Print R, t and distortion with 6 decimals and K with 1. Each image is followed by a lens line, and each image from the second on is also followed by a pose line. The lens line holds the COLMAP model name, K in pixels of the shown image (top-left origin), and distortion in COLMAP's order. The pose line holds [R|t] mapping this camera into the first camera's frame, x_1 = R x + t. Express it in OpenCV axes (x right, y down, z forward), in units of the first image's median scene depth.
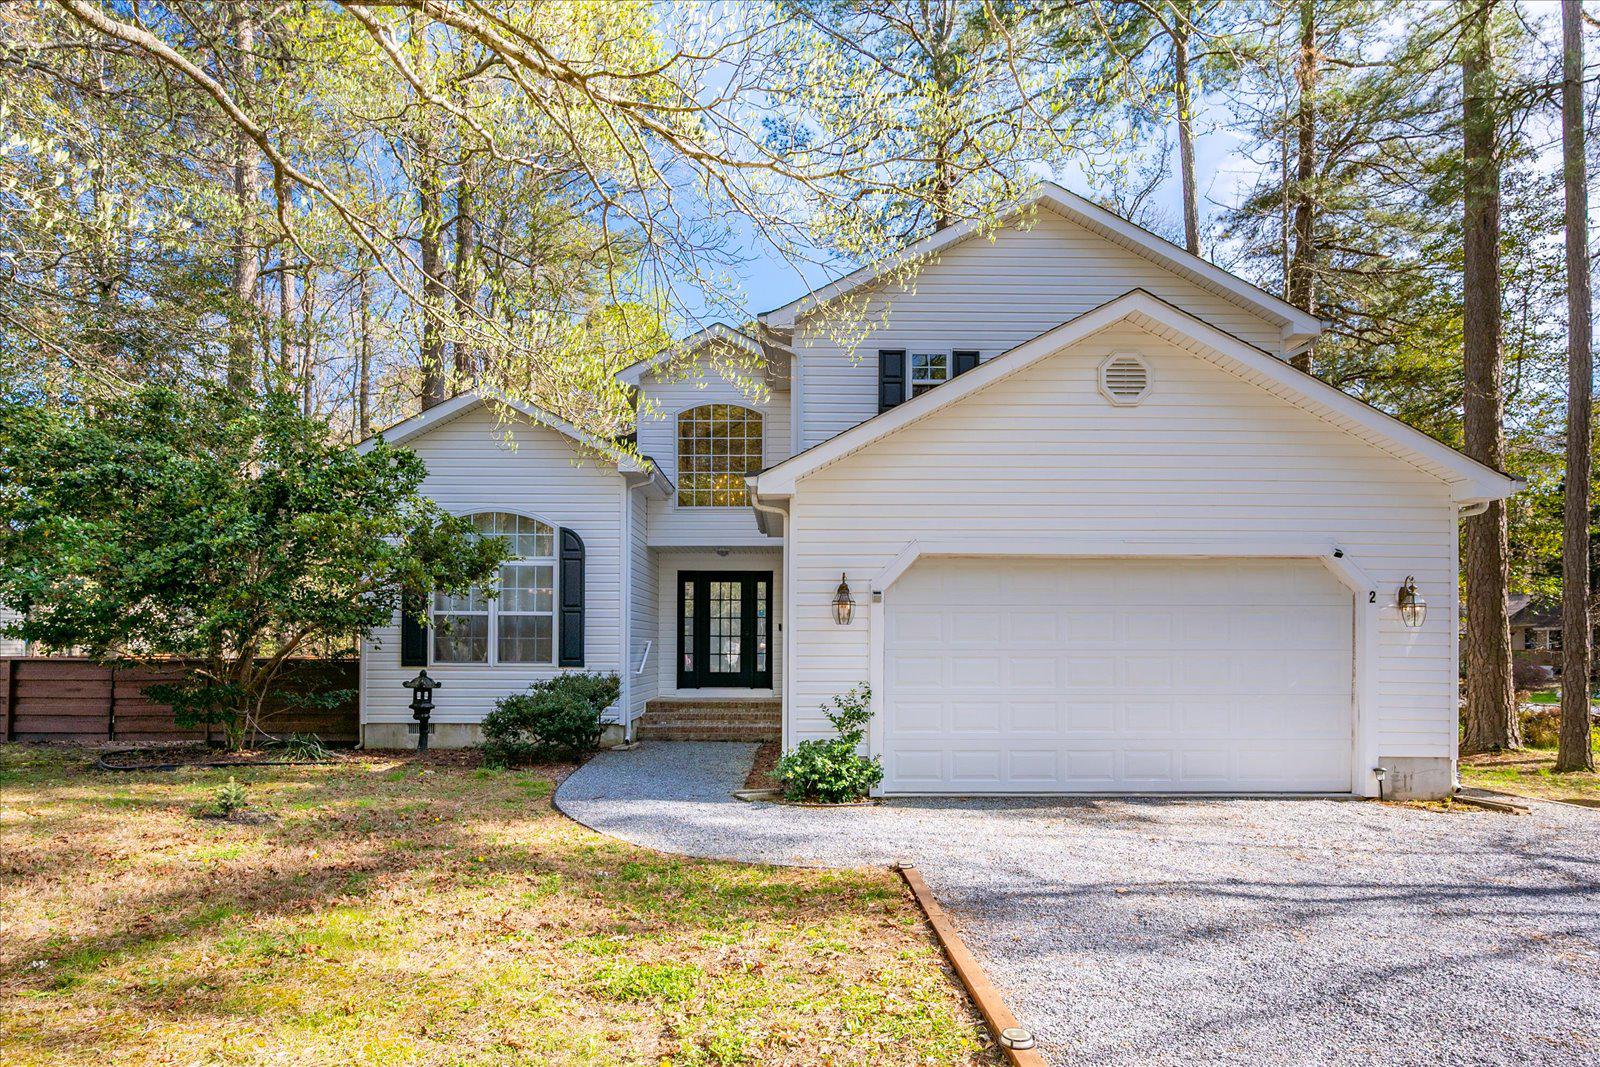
lens RADIAL K [[855.1, 0, 800.0], [0, 855.1, 533.5], [0, 0, 1]] dist [0.001170, 0.000588]
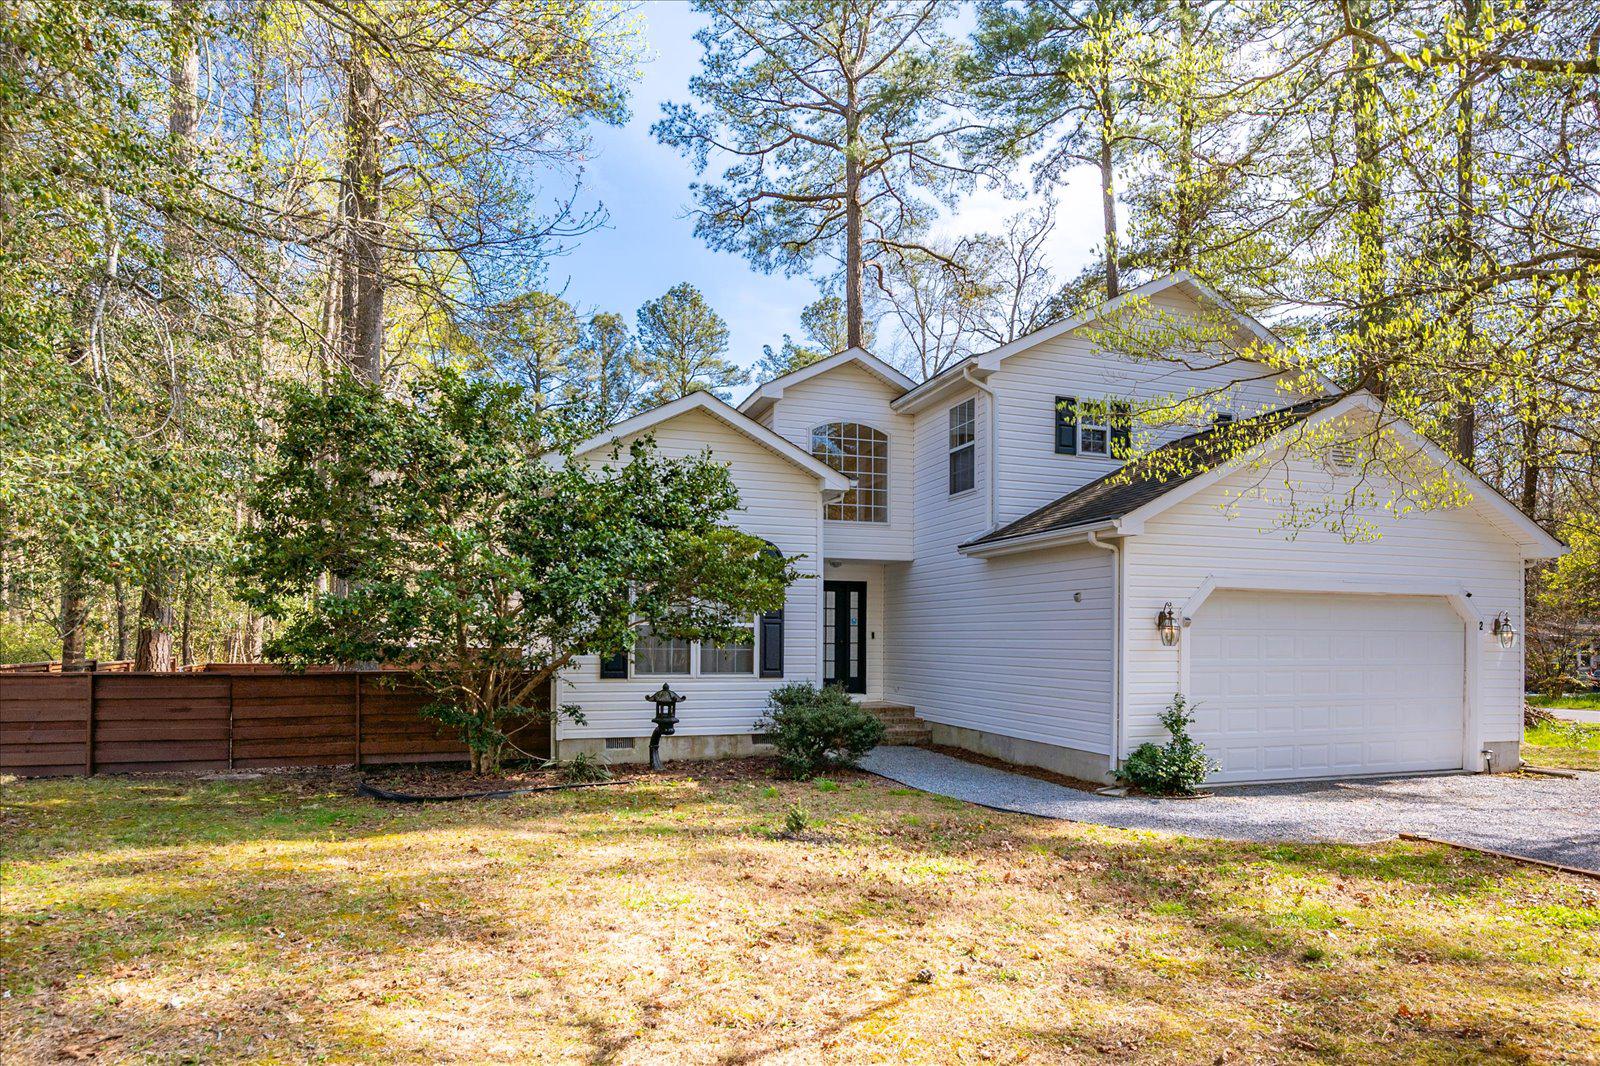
lens RADIAL K [[870.3, 0, 800.0], [0, 870.3, 533.0], [0, 0, 1]] dist [0.001050, -0.000103]
pose [[0.951657, 0.040591, 0.304470, -0.787809], [-0.044264, 0.999007, 0.005166, -0.033246], [-0.303958, -0.018394, 0.952508, 0.002258]]
